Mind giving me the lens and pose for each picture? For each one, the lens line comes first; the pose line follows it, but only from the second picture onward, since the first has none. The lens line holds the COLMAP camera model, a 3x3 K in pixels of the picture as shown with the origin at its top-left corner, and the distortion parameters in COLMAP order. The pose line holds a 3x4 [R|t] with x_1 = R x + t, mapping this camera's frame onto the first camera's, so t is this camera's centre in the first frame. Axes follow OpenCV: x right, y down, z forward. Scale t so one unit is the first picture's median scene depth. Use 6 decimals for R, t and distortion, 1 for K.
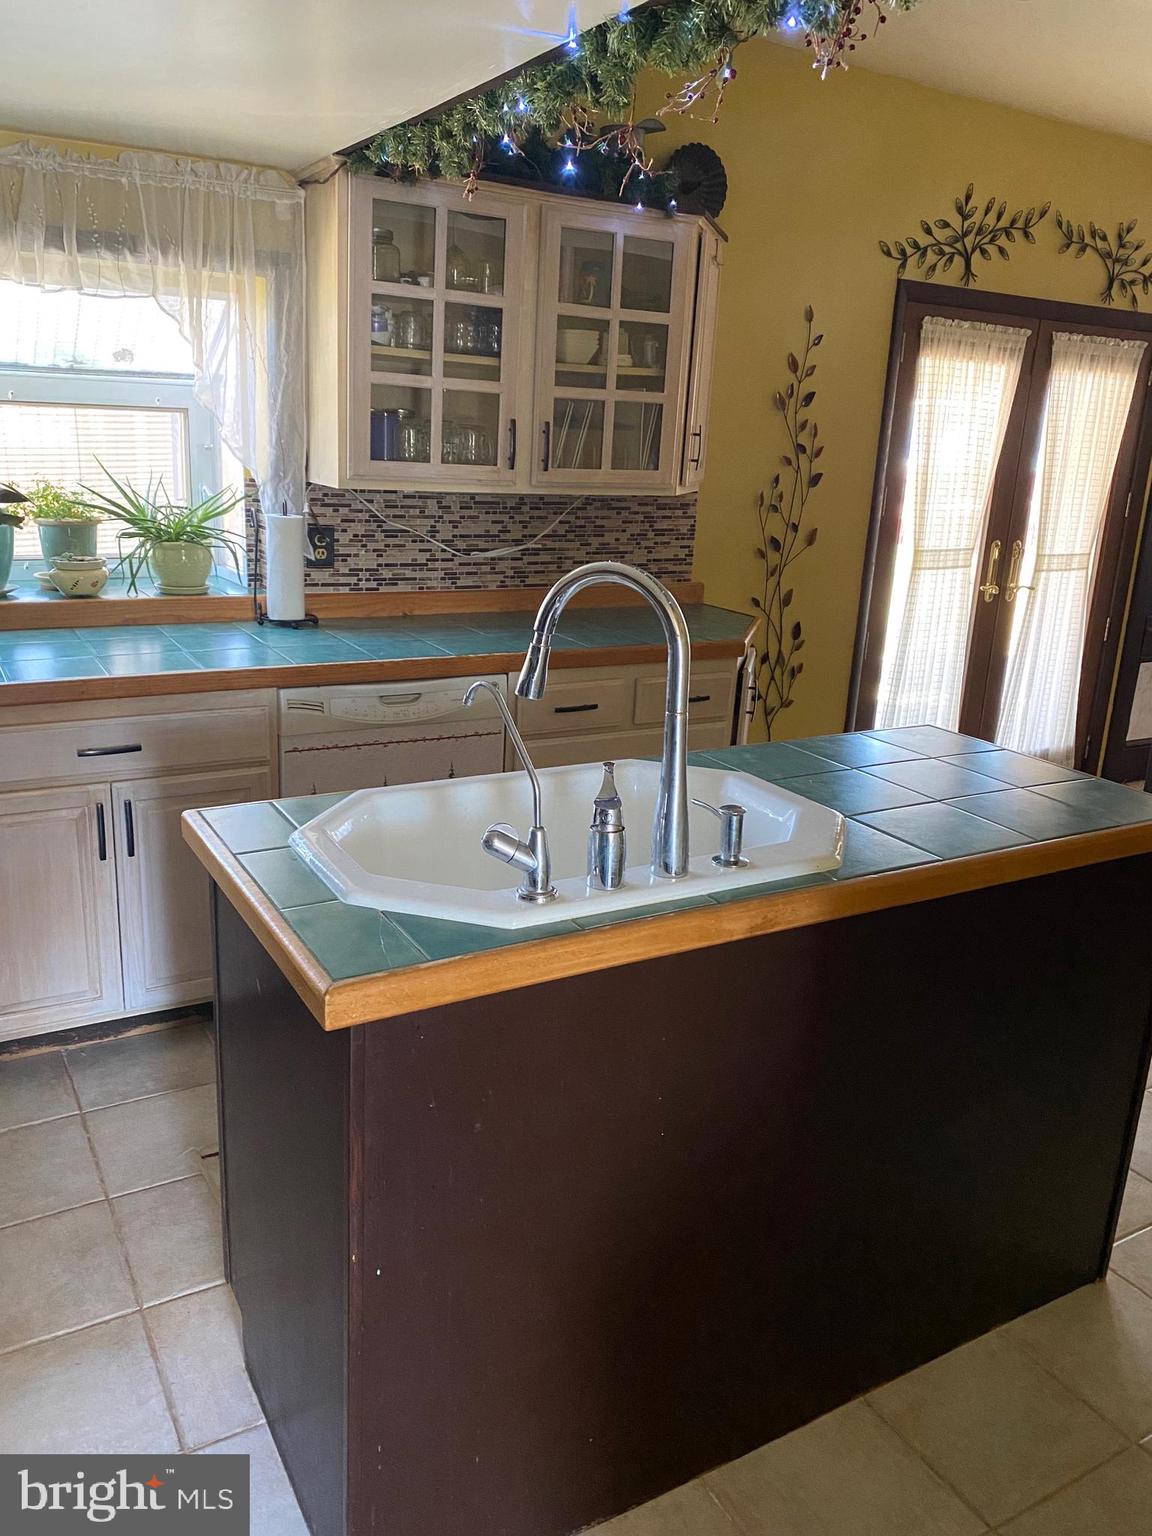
lens RADIAL K [[1187.8, 0, 577.5], [0, 1187.8, 761.6], [0, 0, 1]] dist [0.019024, -0.017773]
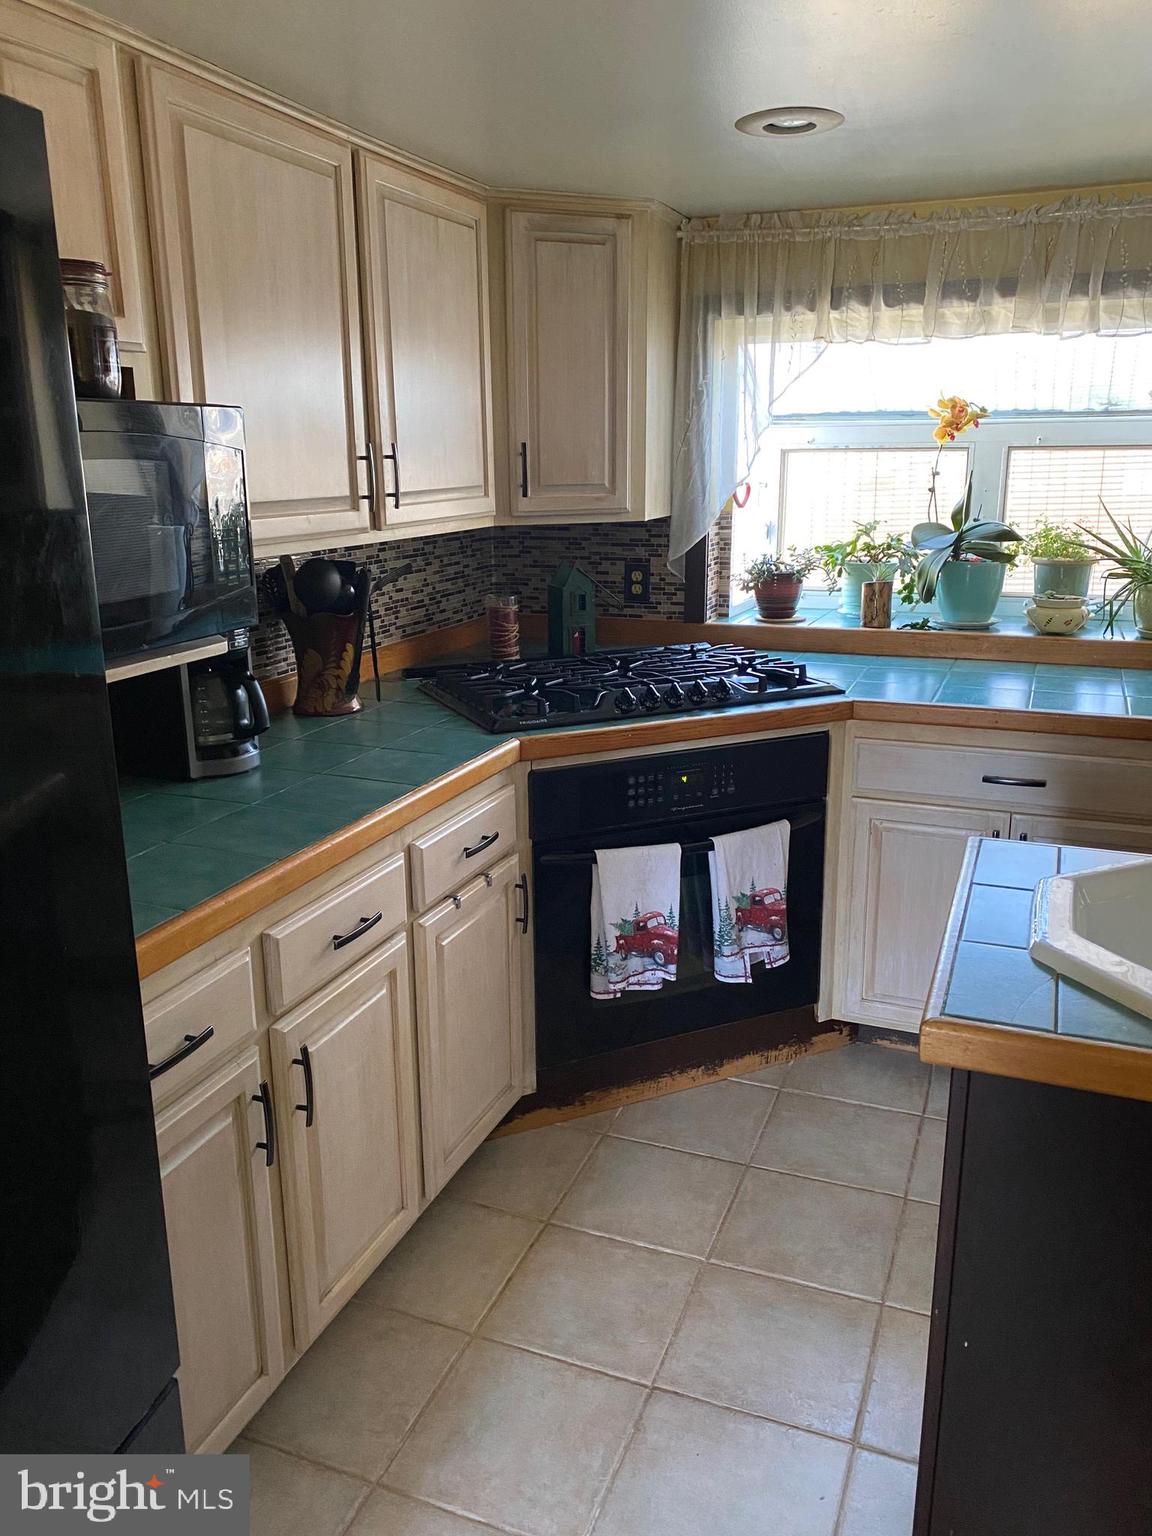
lens RADIAL K [[1187.8, 0, 576.8], [0, 1187.8, 768.5], [0, 0, 1]] dist [0.019024, -0.017773]
pose [[0.620928, 0.156935, -0.767997, 0.131432], [-0.184342, 0.981511, 0.051524, -0.003132], [0.761883, 0.109581, 0.638378, 0.054154]]
